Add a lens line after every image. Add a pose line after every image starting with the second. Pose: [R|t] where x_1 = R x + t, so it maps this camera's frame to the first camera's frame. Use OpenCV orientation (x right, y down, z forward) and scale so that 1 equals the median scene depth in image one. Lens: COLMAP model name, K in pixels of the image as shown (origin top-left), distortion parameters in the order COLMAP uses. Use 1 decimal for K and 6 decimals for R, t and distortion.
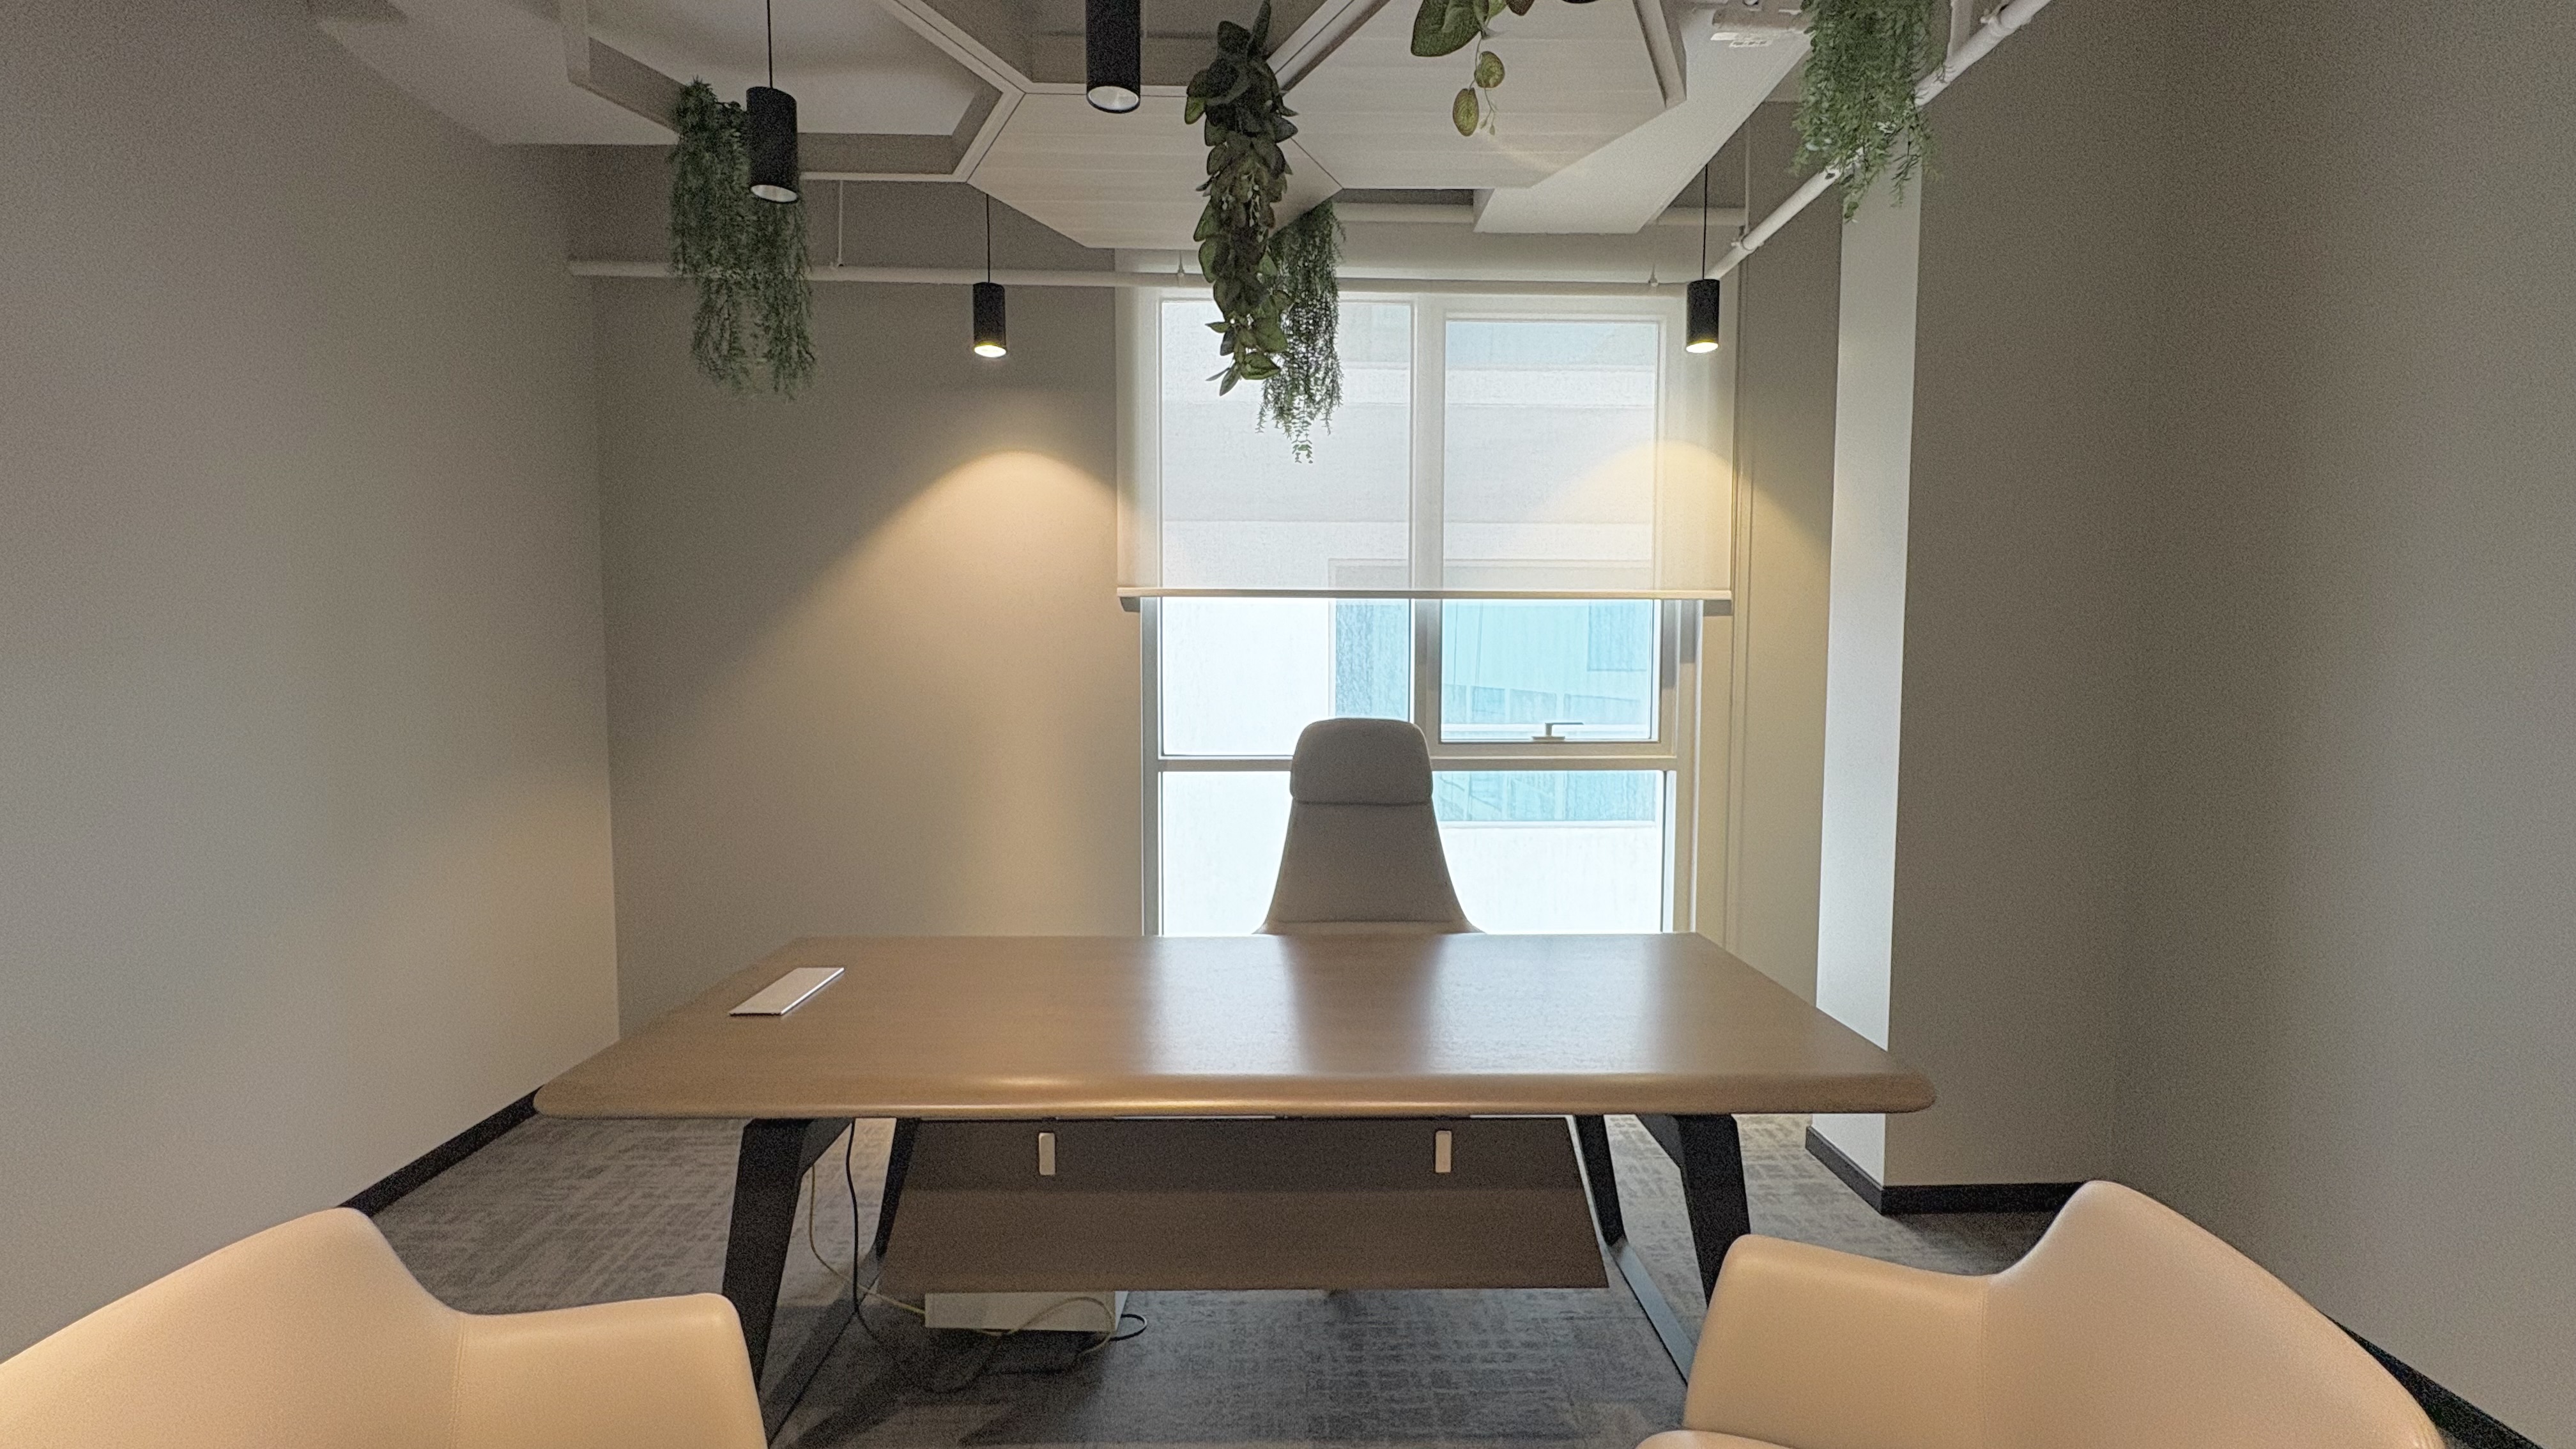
lens RADIAL K [[1019.2, 0, 1286.3], [0, 1019.2, 726.5], [0, 0, 1]] dist [0.004416, 0.000001]
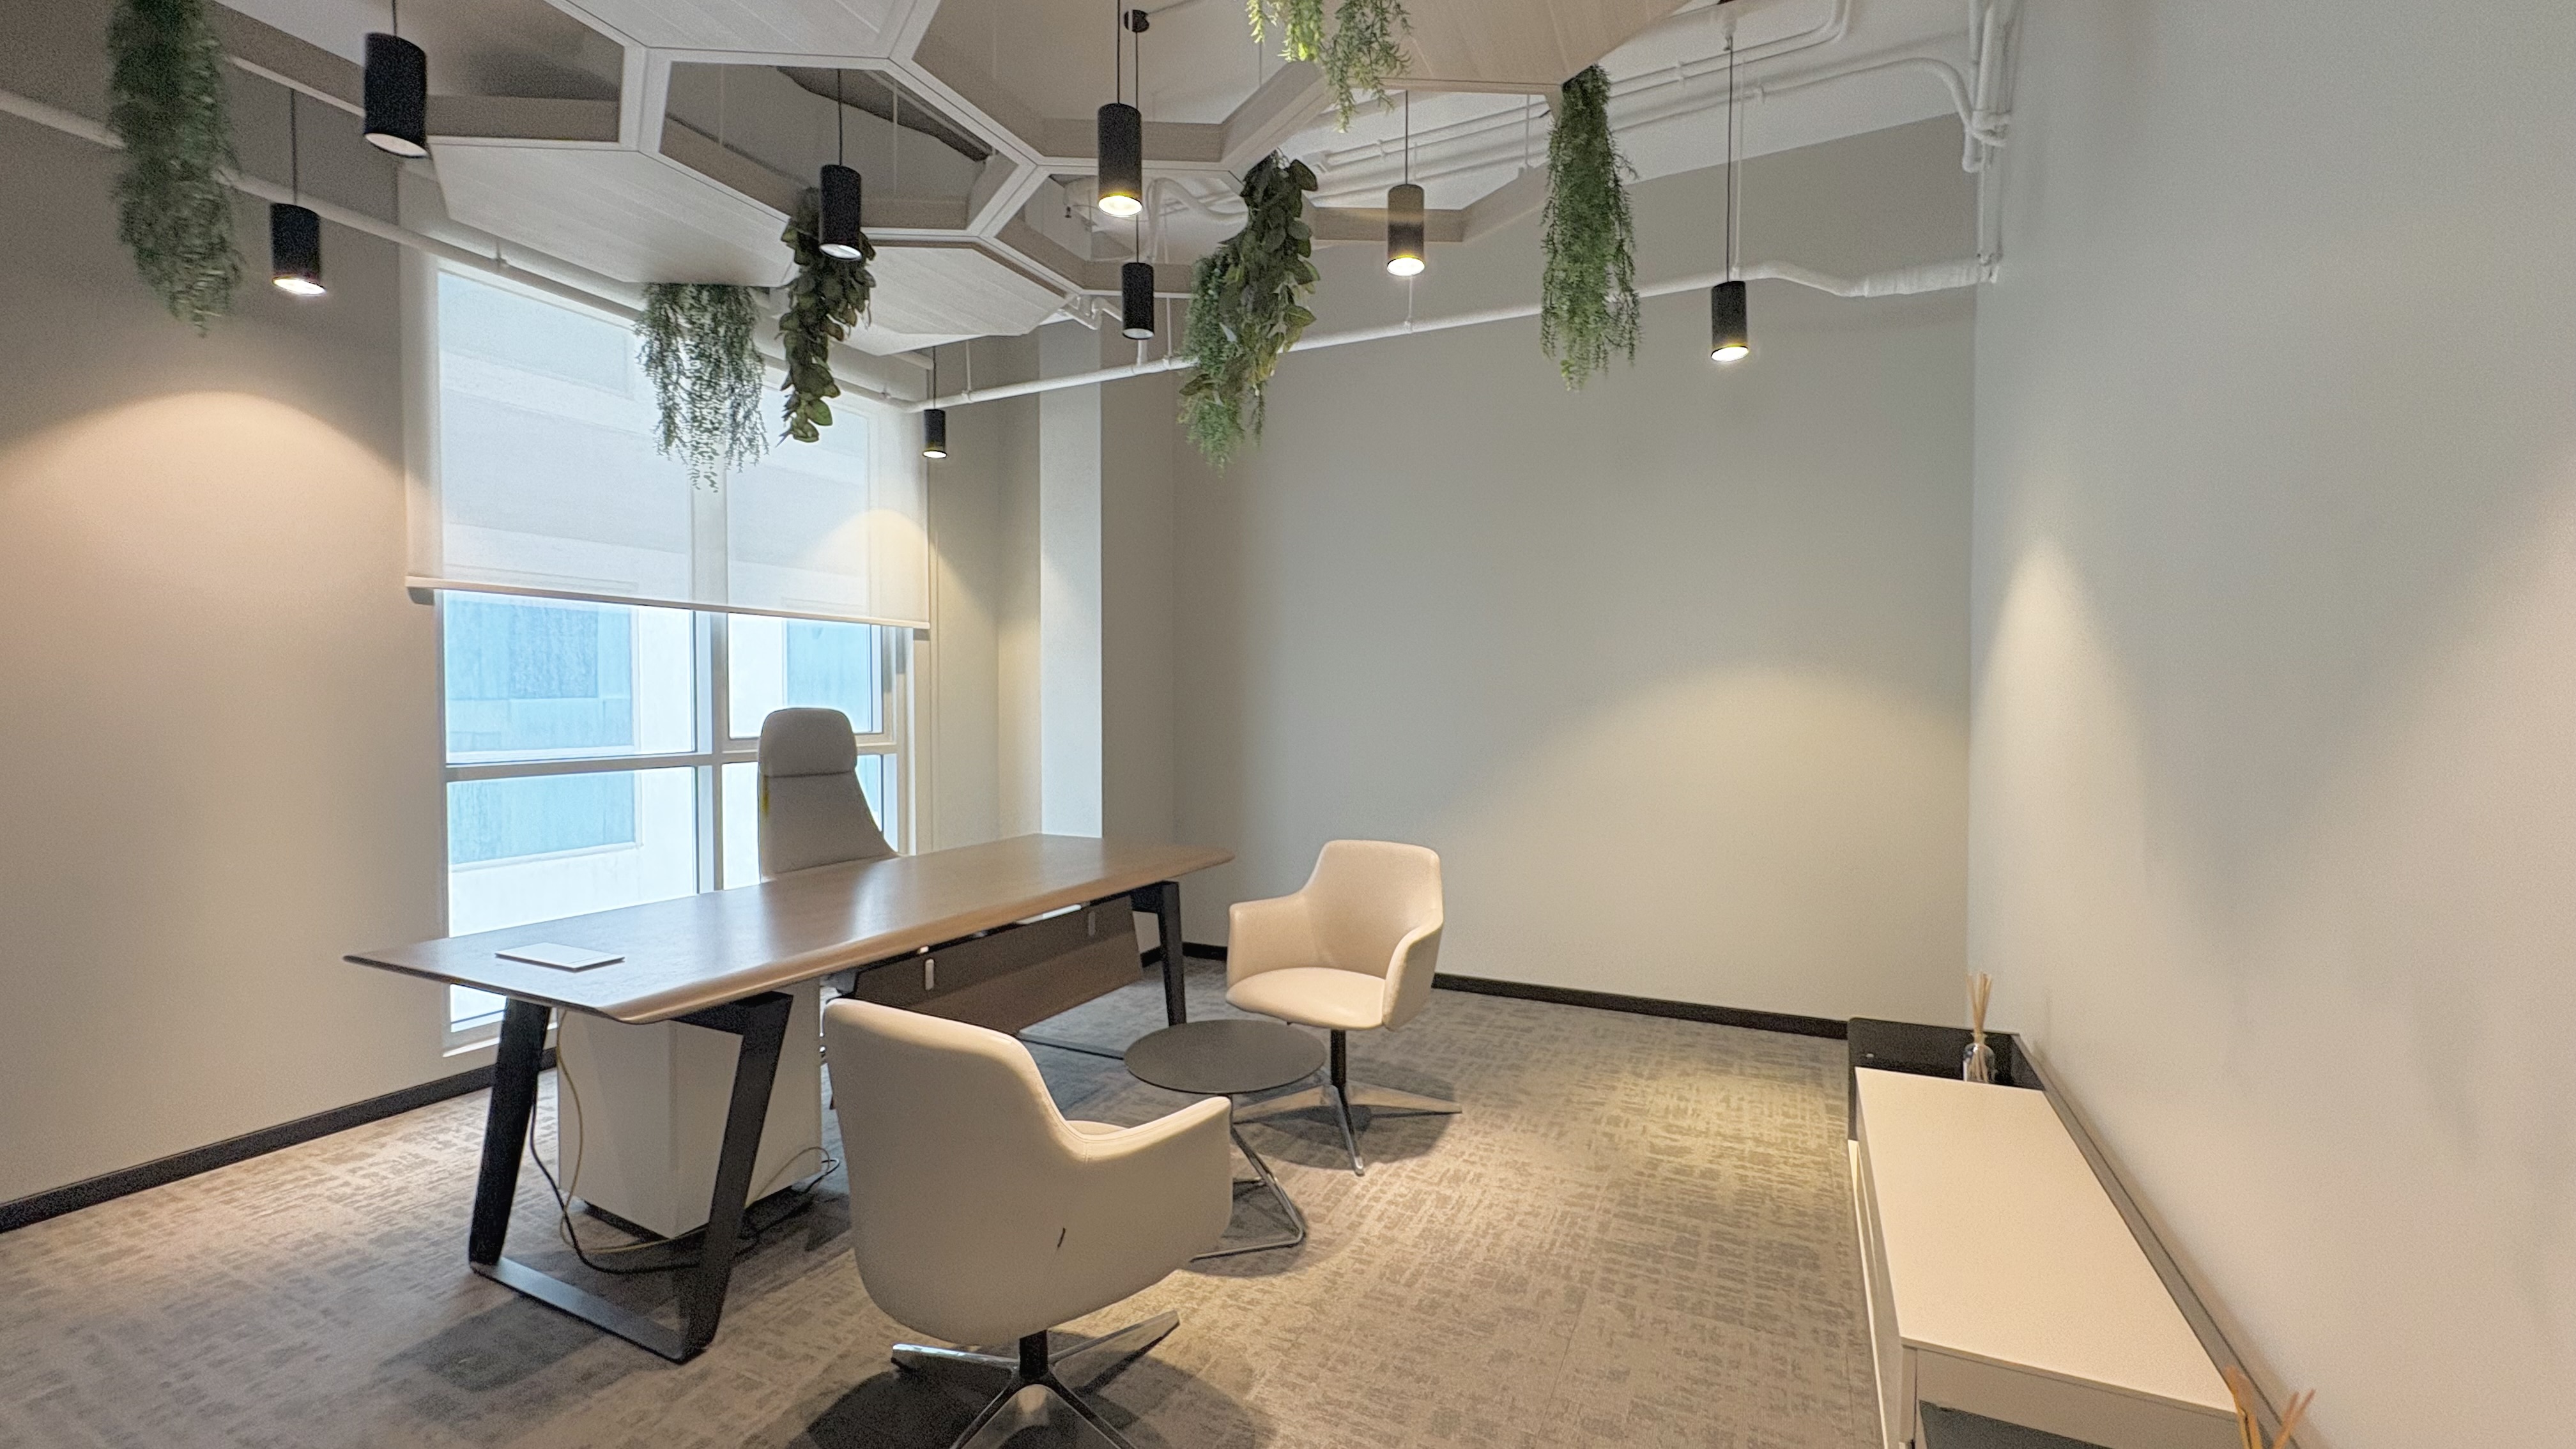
lens RADIAL K [[1019.2, 0, 1292.6], [0, 1019.2, 718.3], [0, 0, 1]] dist [0.004416, 0.000001]
pose [[0.461901, -0.020420, 0.886697, -0.578862], [0.052997, 0.998584, -0.004611, 0.031574], [-0.885347, 0.049122, 0.462329, -0.088789]]
